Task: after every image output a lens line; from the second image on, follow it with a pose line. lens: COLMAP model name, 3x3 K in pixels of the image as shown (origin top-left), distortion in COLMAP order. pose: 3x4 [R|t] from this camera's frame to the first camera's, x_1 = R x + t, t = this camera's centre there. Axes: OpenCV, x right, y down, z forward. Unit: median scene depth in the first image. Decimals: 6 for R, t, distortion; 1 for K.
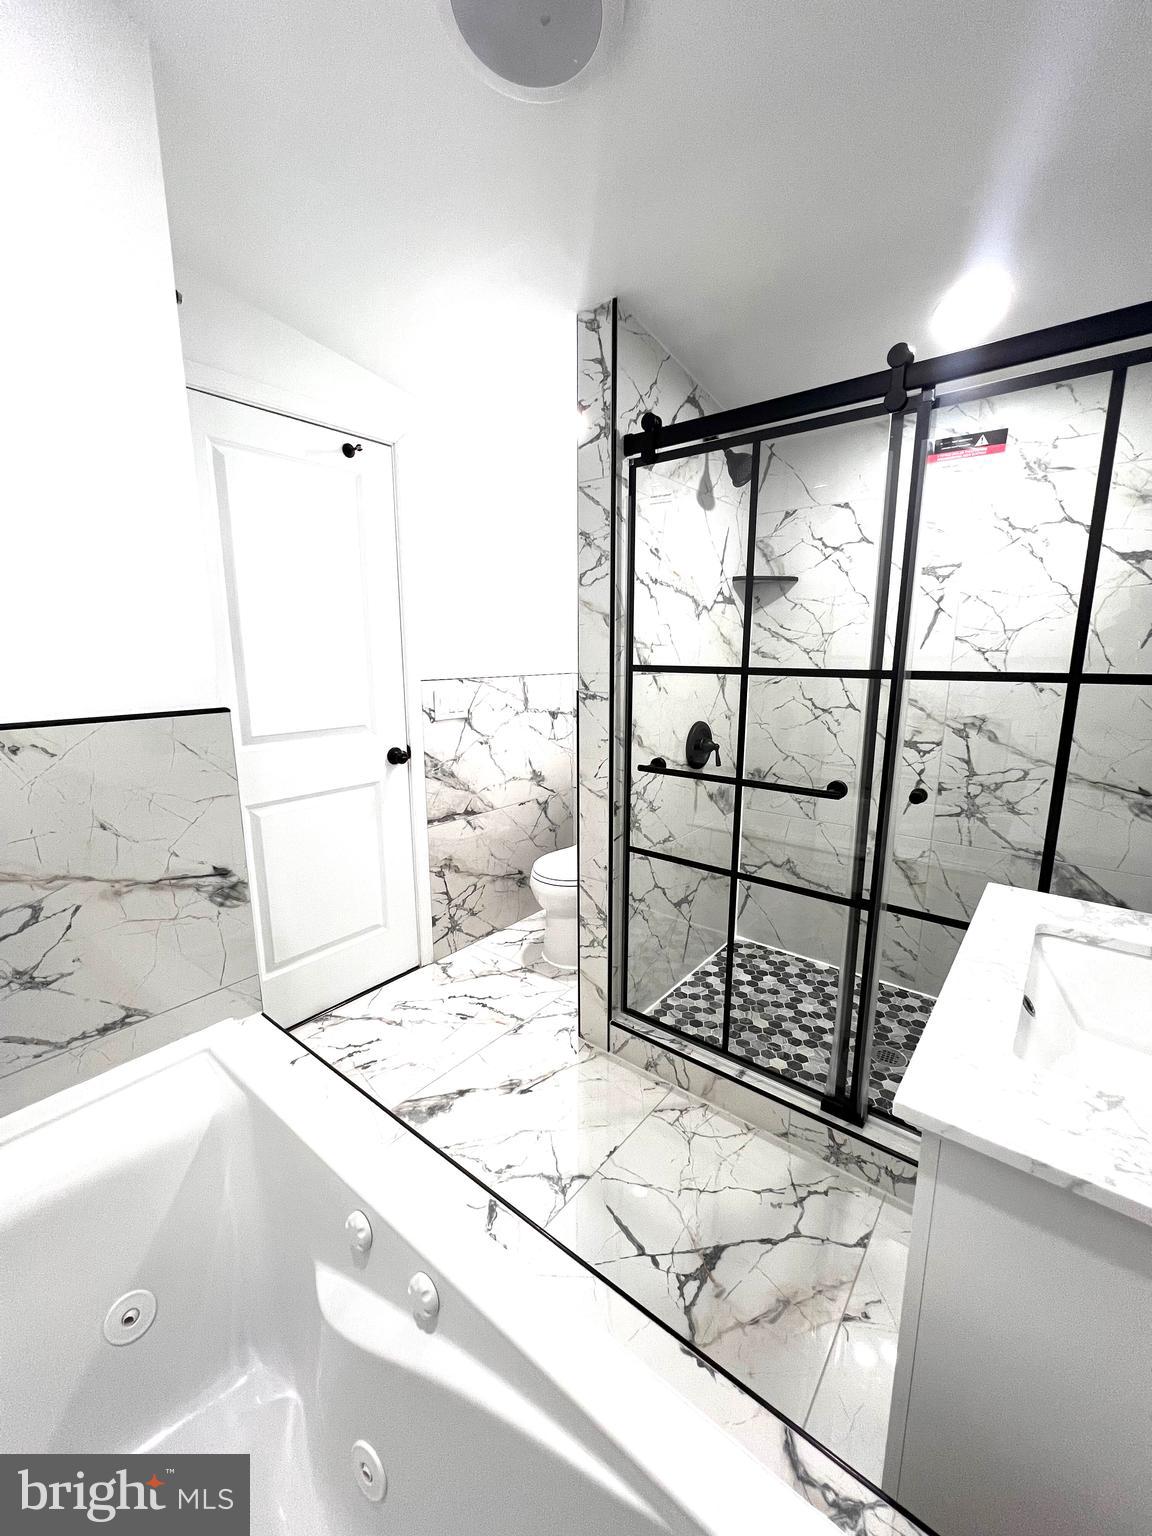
lens RADIAL K [[614.9, 0, 579.3], [0, 614.9, 767.2], [0, 0, 1]] dist [-0.001247, 0.000197]
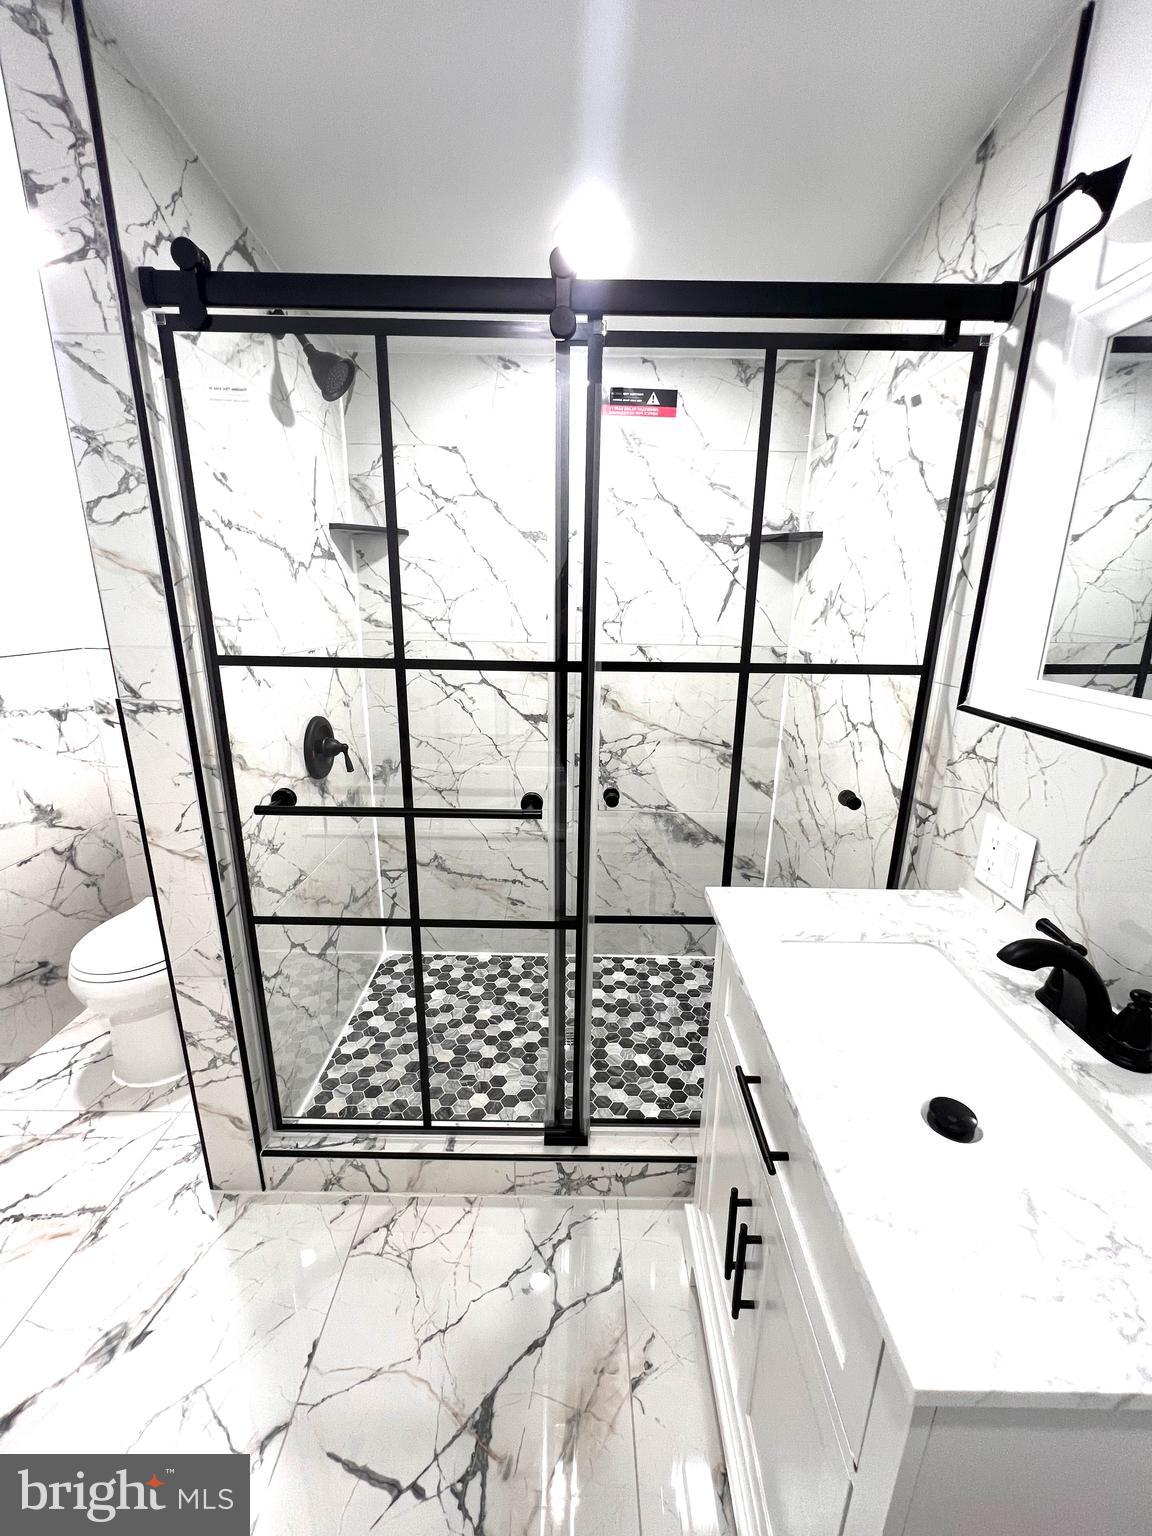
lens RADIAL K [[614.9, 0, 579.3], [0, 614.9, 767.2], [0, 0, 1]] dist [-0.001247, 0.000197]
pose [[0.778567, -0.155457, 0.608002, -0.027844], [0.102864, 0.987342, 0.120728, -0.085824], [-0.619074, -0.031454, 0.784703, 0.238993]]
